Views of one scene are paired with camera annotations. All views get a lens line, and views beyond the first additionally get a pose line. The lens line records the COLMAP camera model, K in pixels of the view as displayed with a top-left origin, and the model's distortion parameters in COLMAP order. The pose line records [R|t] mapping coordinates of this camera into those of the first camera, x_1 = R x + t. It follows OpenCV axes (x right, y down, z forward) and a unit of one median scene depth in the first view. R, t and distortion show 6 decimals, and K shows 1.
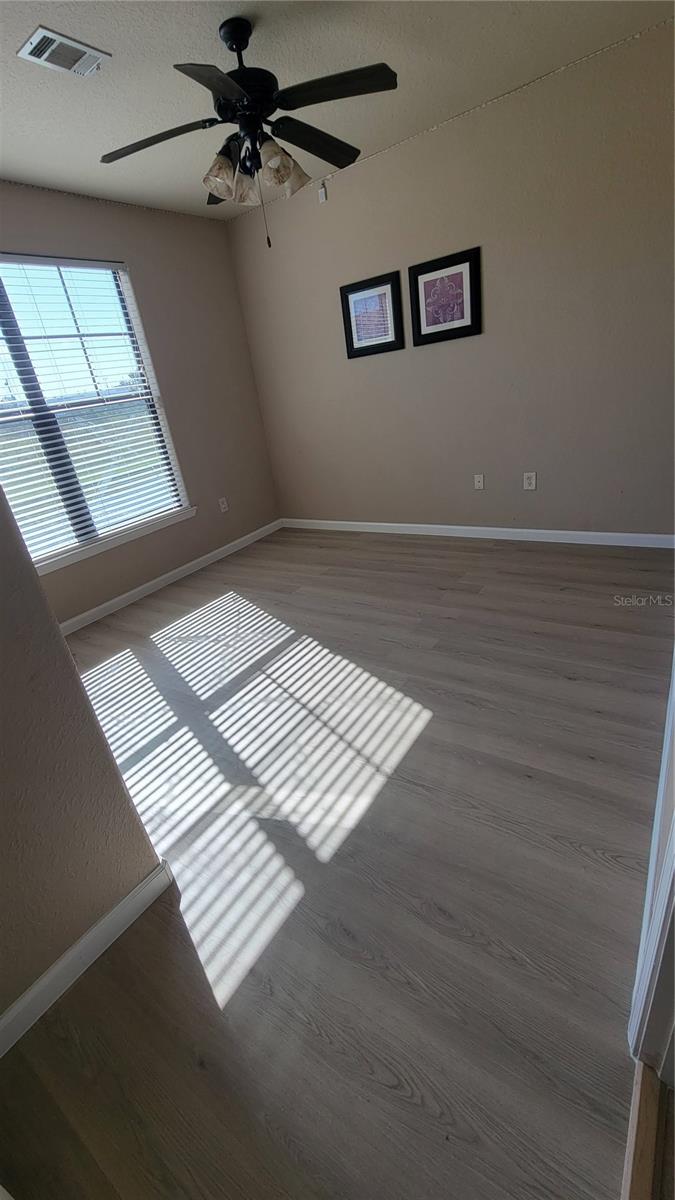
lens RADIAL K [[491.1, 0, 317.4], [0, 491.1, 601.6], [0, 0, 1]] dist [-0.009008, 0.000241]
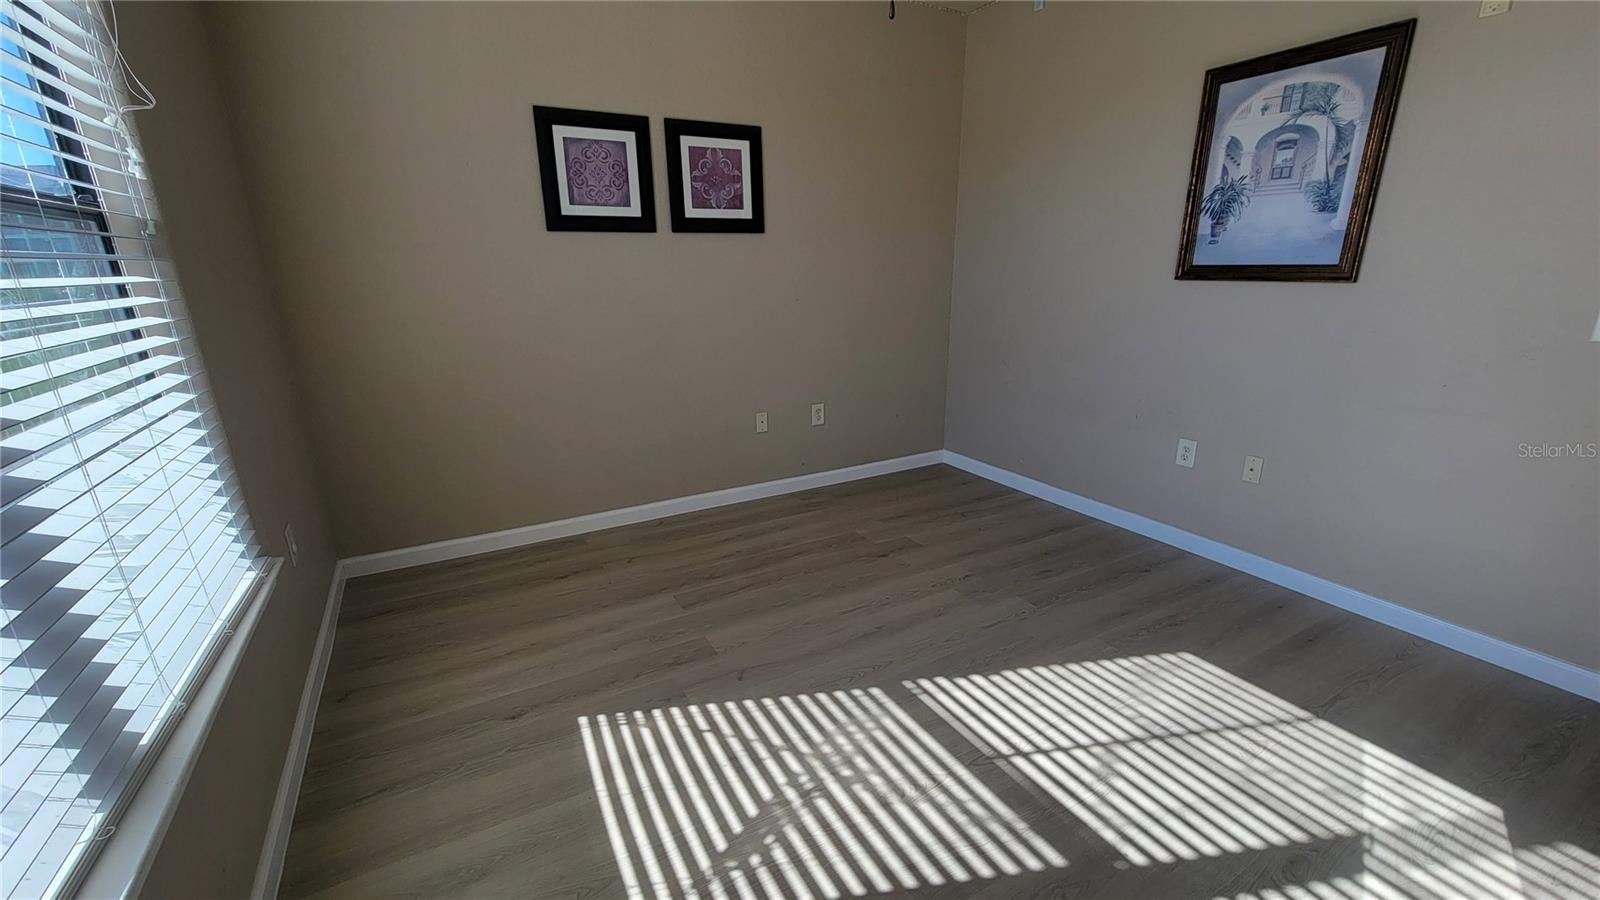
lens RADIAL K [[654.8, 0, 799.8], [0, 654.8, 473.4], [0, 0, 1]] dist [-0.009008, 0.000241]
pose [[0.420361, -0.132962, 0.897562, -0.667353], [0.328235, 0.944495, -0.013810, -0.172415], [-0.845907, 0.300417, 0.440672, 0.668357]]
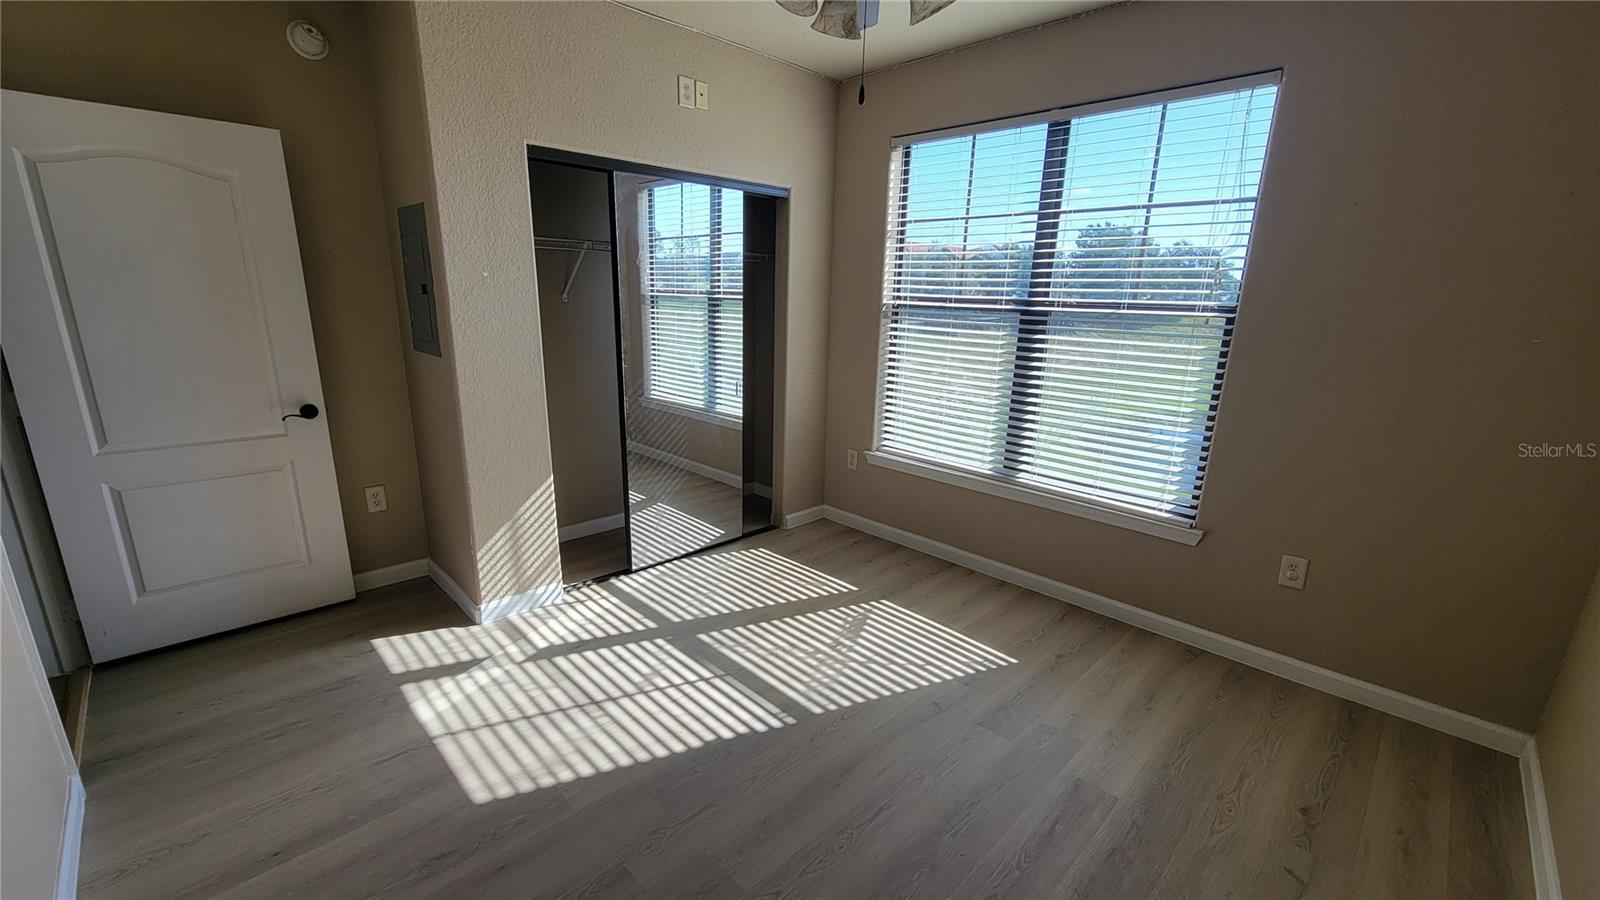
lens RADIAL K [[654.8, 0, 799.8], [0, 654.8, 473.4], [0, 0, 1]] dist [-0.009008, 0.000241]
pose [[-0.174384, 0.402205, -0.898789, 0.544210], [-0.406621, 0.801899, 0.437740, -0.502837], [0.896799, 0.441802, 0.023707, 0.808644]]
